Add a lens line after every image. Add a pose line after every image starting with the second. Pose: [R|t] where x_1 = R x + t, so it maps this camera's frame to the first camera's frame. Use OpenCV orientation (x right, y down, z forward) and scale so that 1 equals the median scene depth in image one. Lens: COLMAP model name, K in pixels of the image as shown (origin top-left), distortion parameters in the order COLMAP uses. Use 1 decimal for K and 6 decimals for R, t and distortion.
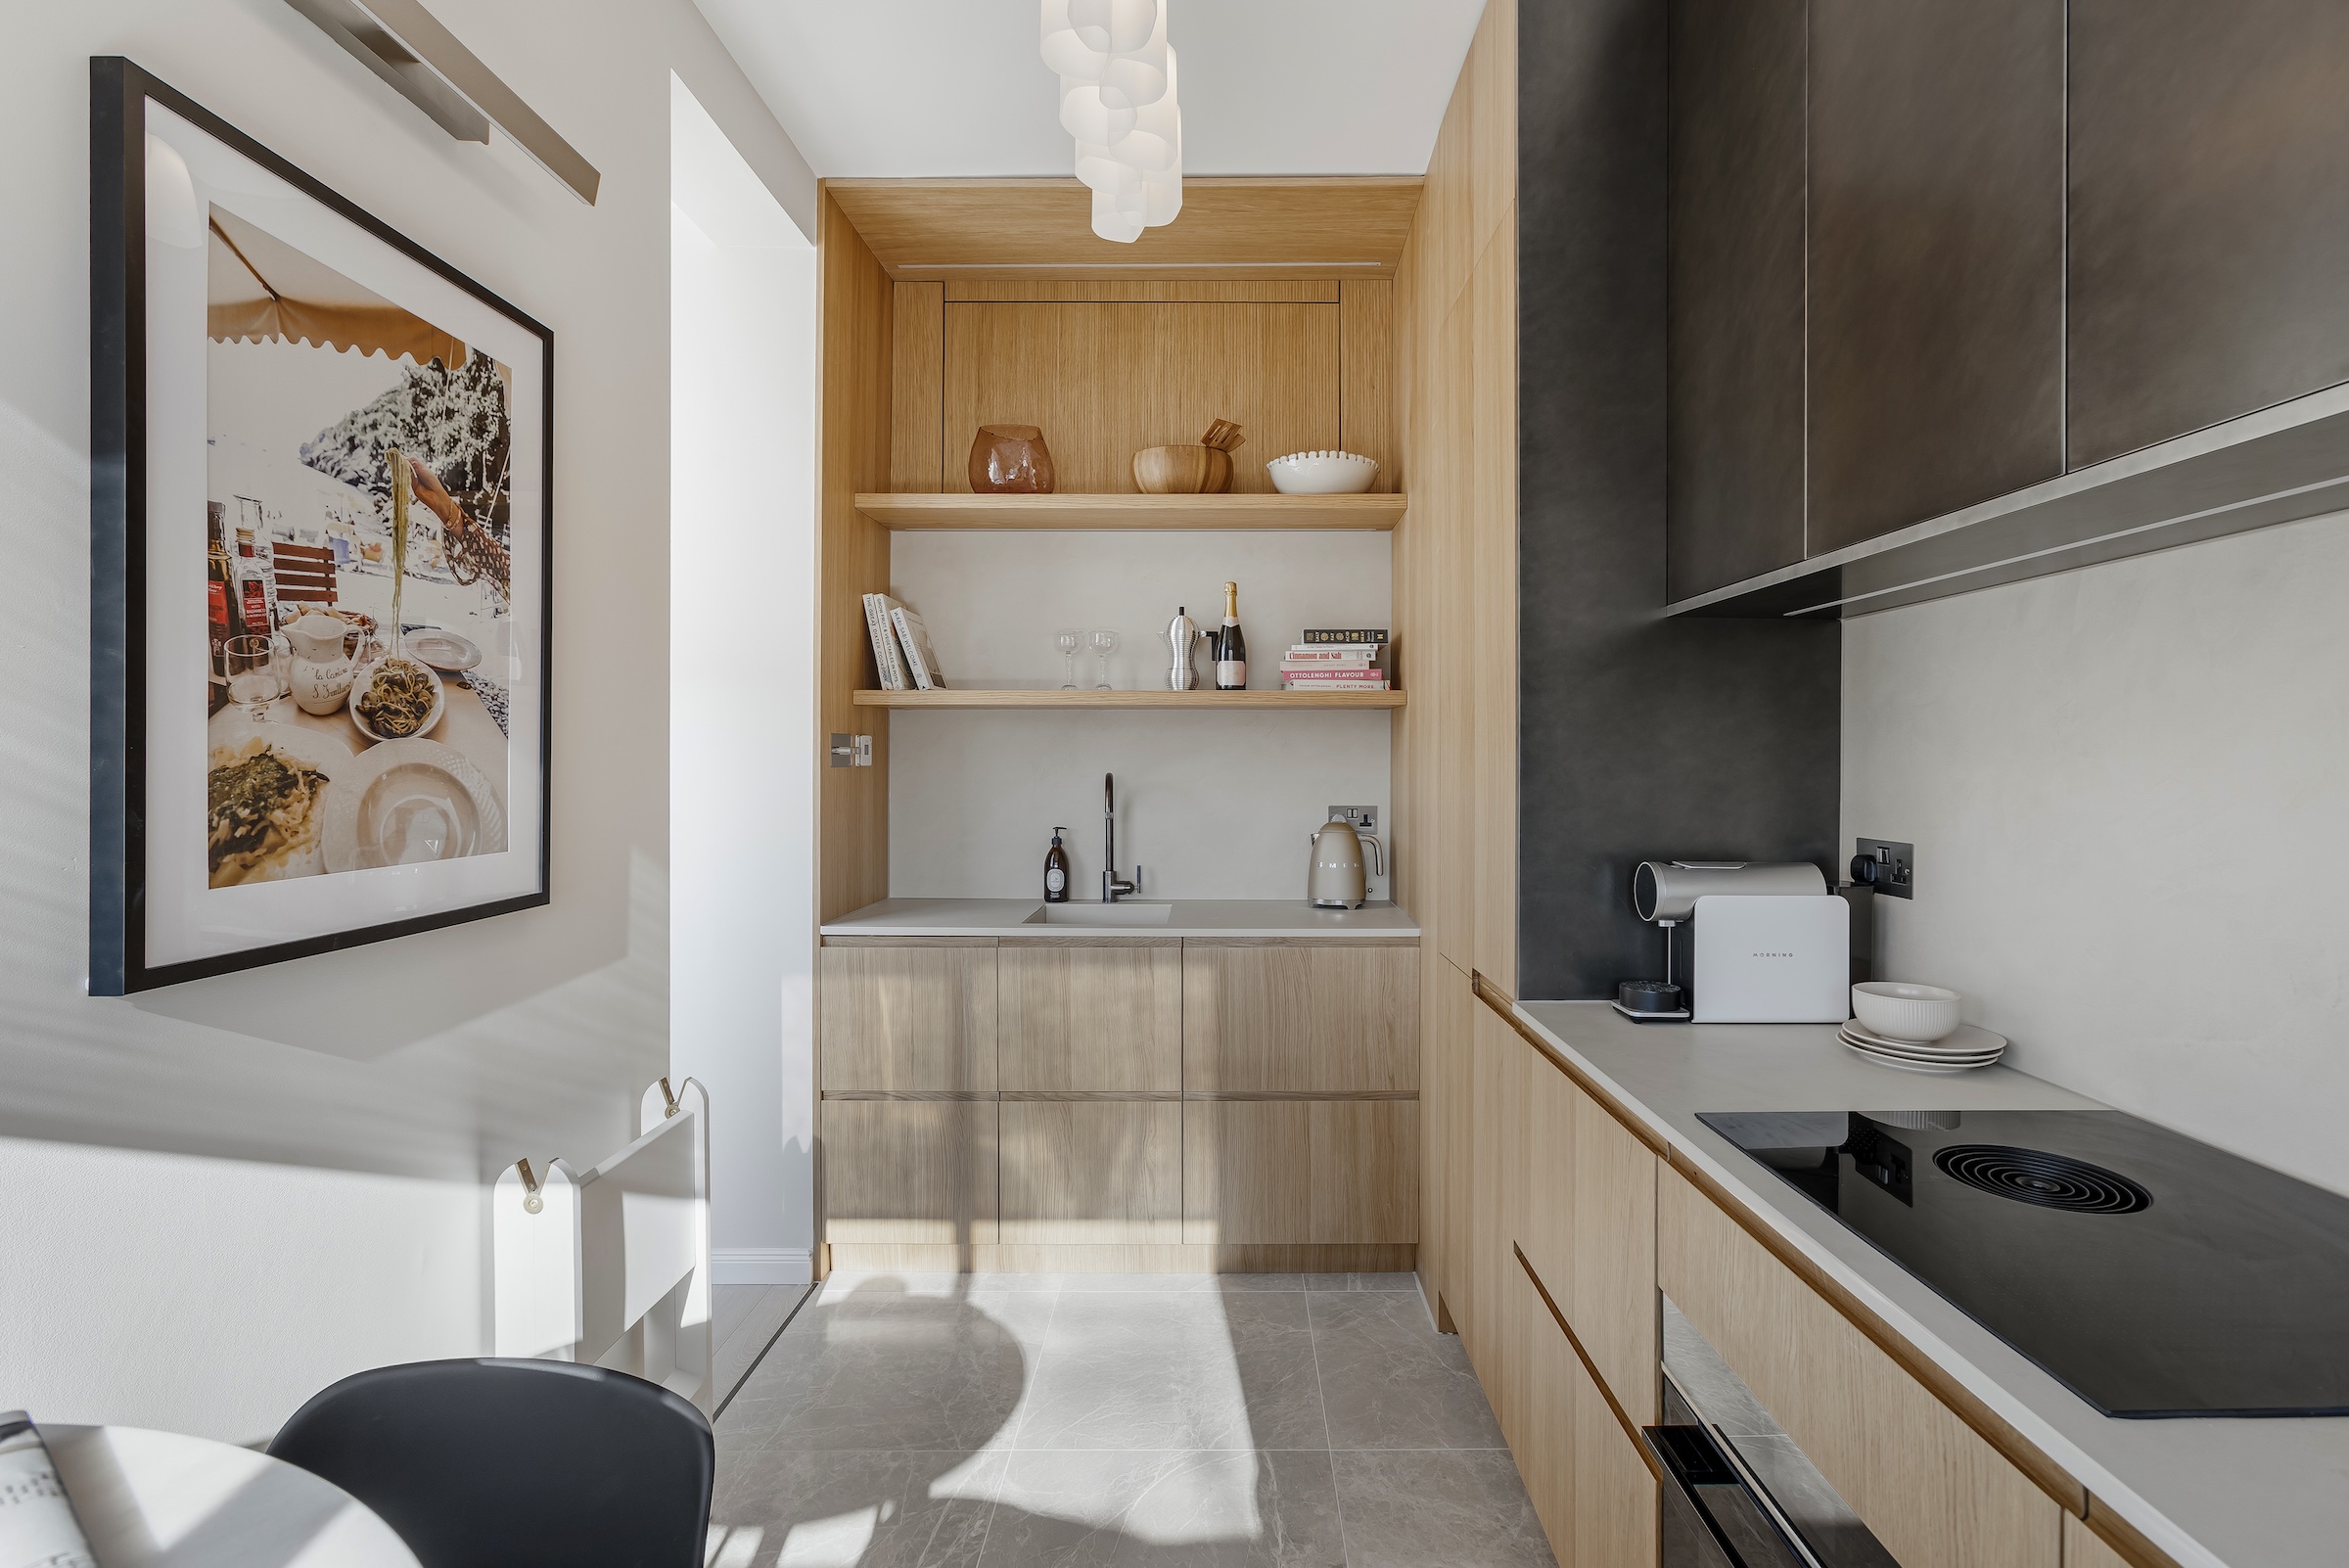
lens RADIAL K [[1111.5, 0, 1179.2], [0, 1111.5, 767.7], [0, 0, 1]] dist [-0.002035, 0.003418]
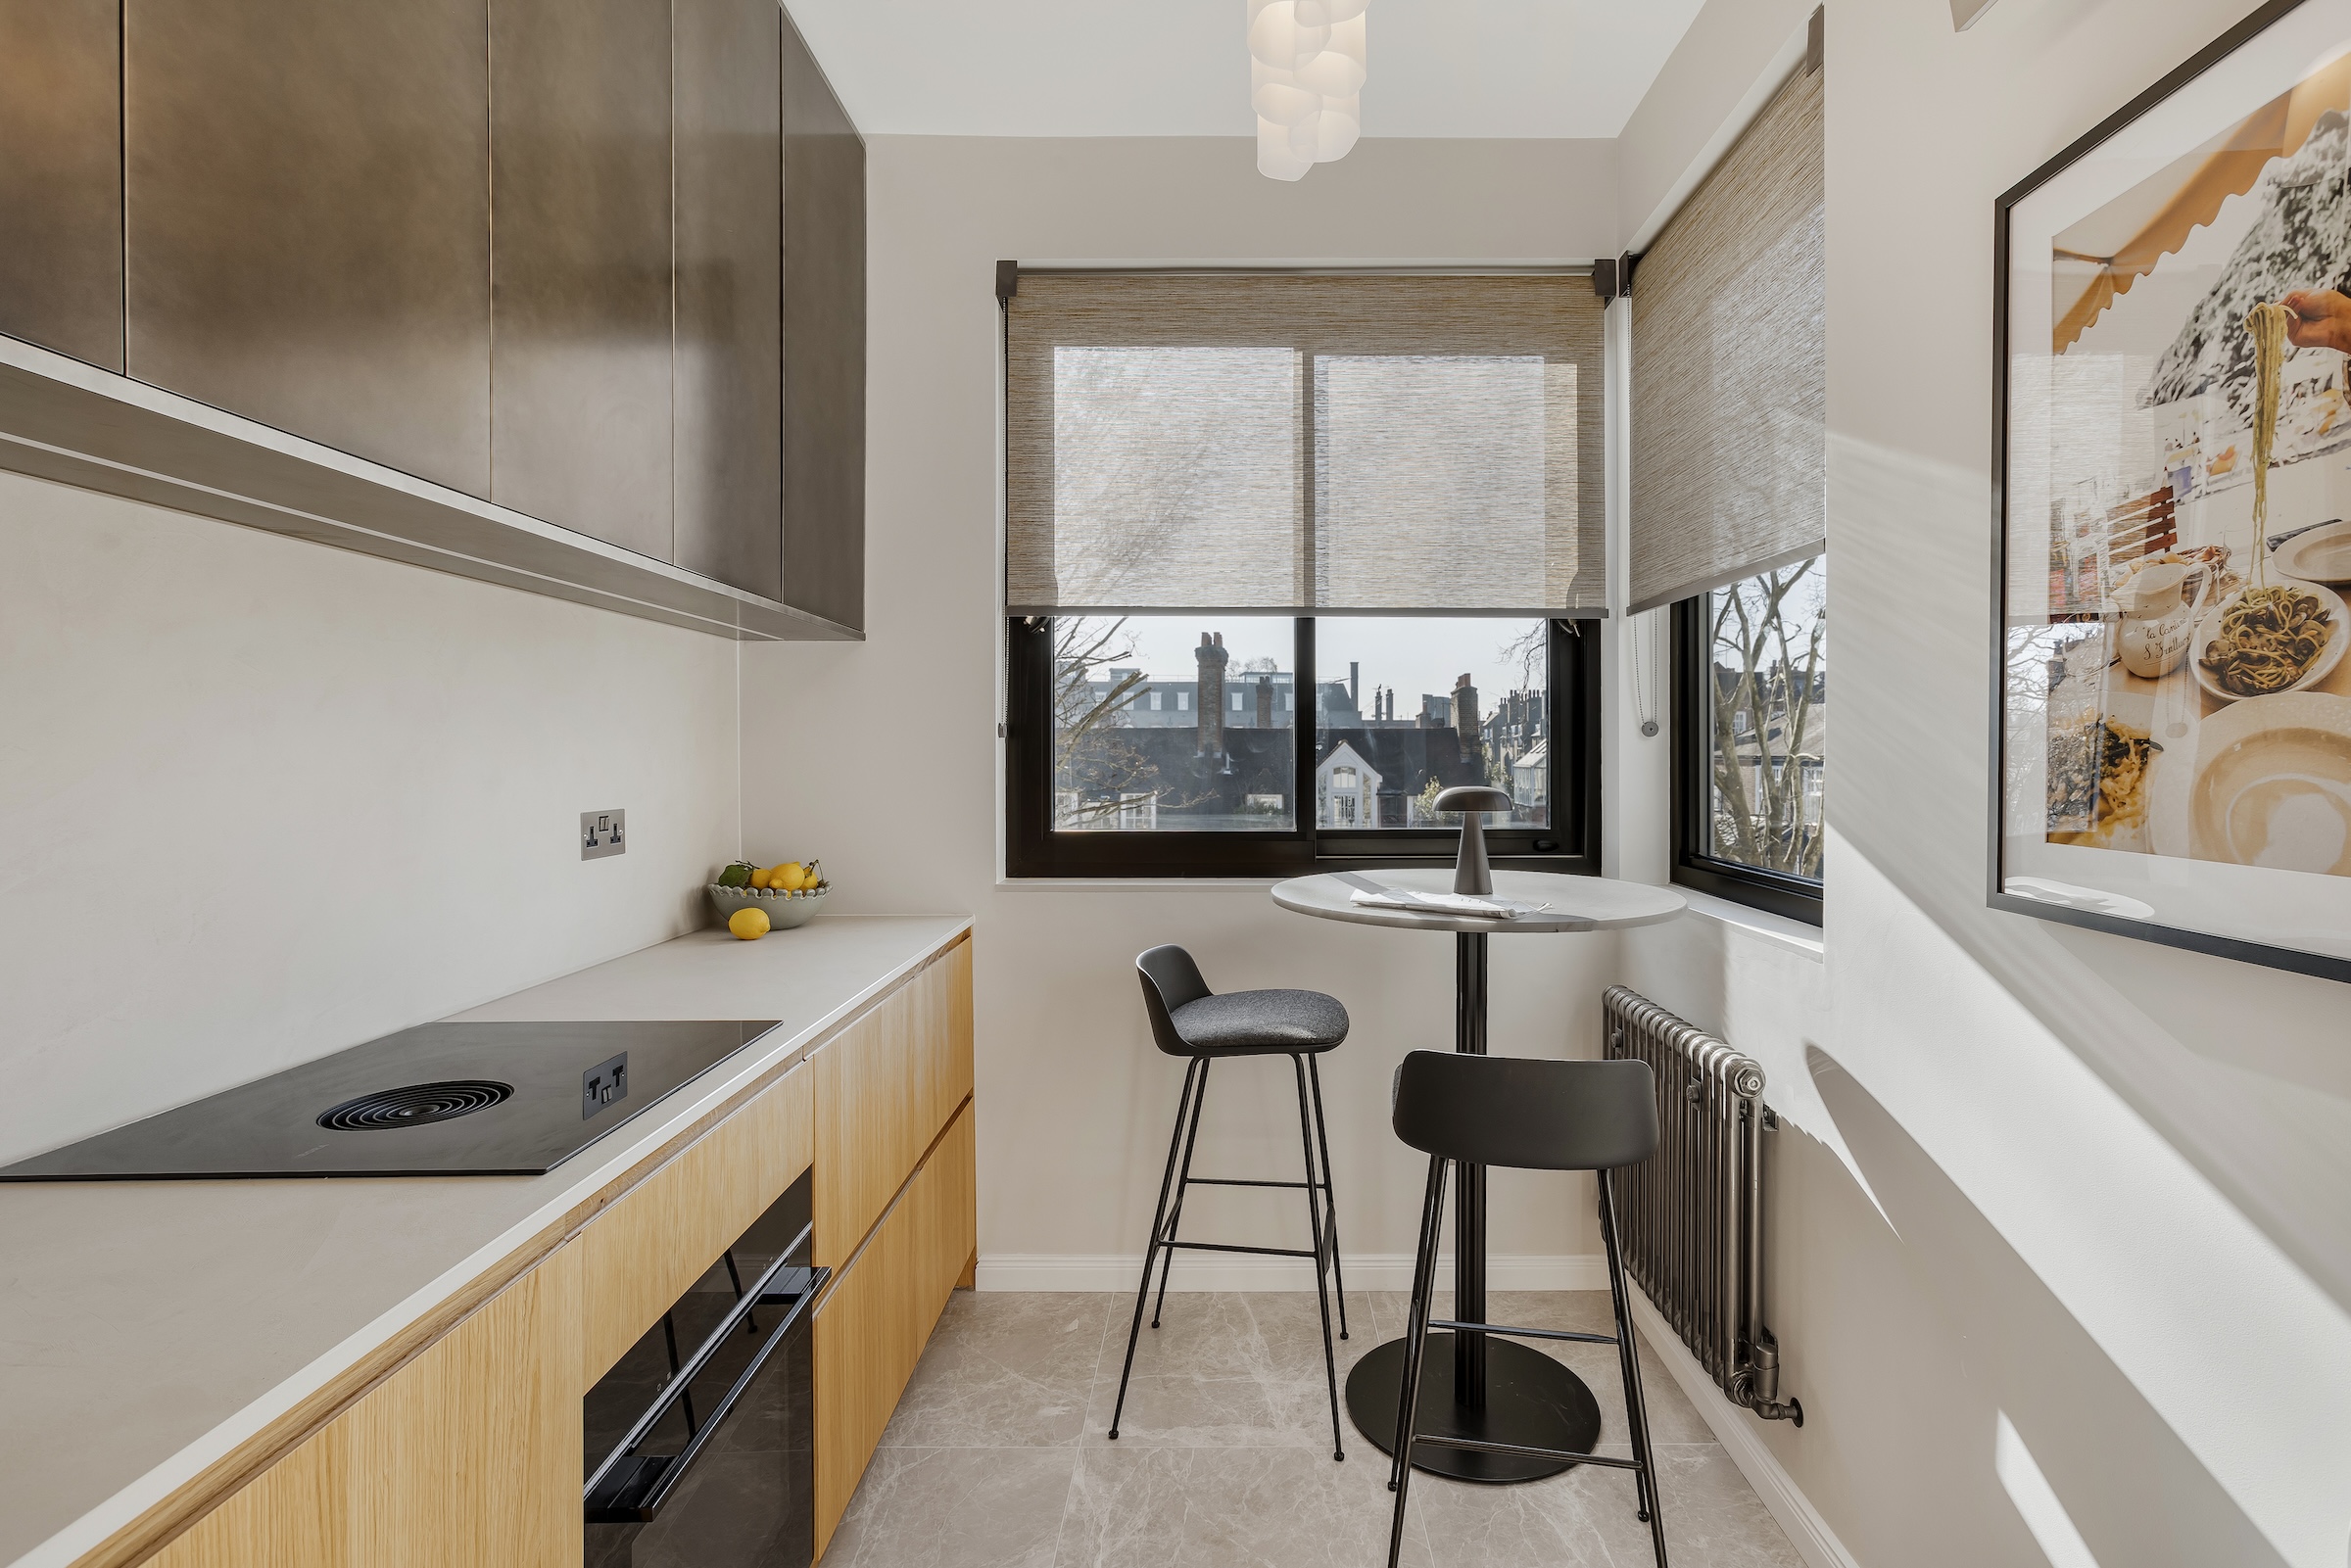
lens RADIAL K [[1112.3, 0, 1180.7], [0, 1112.3, 770.7], [0, 0, 1]] dist [-0.002035, 0.003418]
pose [[-0.999960, 0.008727, 0.002112, 0.015562], [0.008775, 0.999673, 0.024023, -0.000194], [-0.001902, 0.024041, -0.999709, 1.797983]]
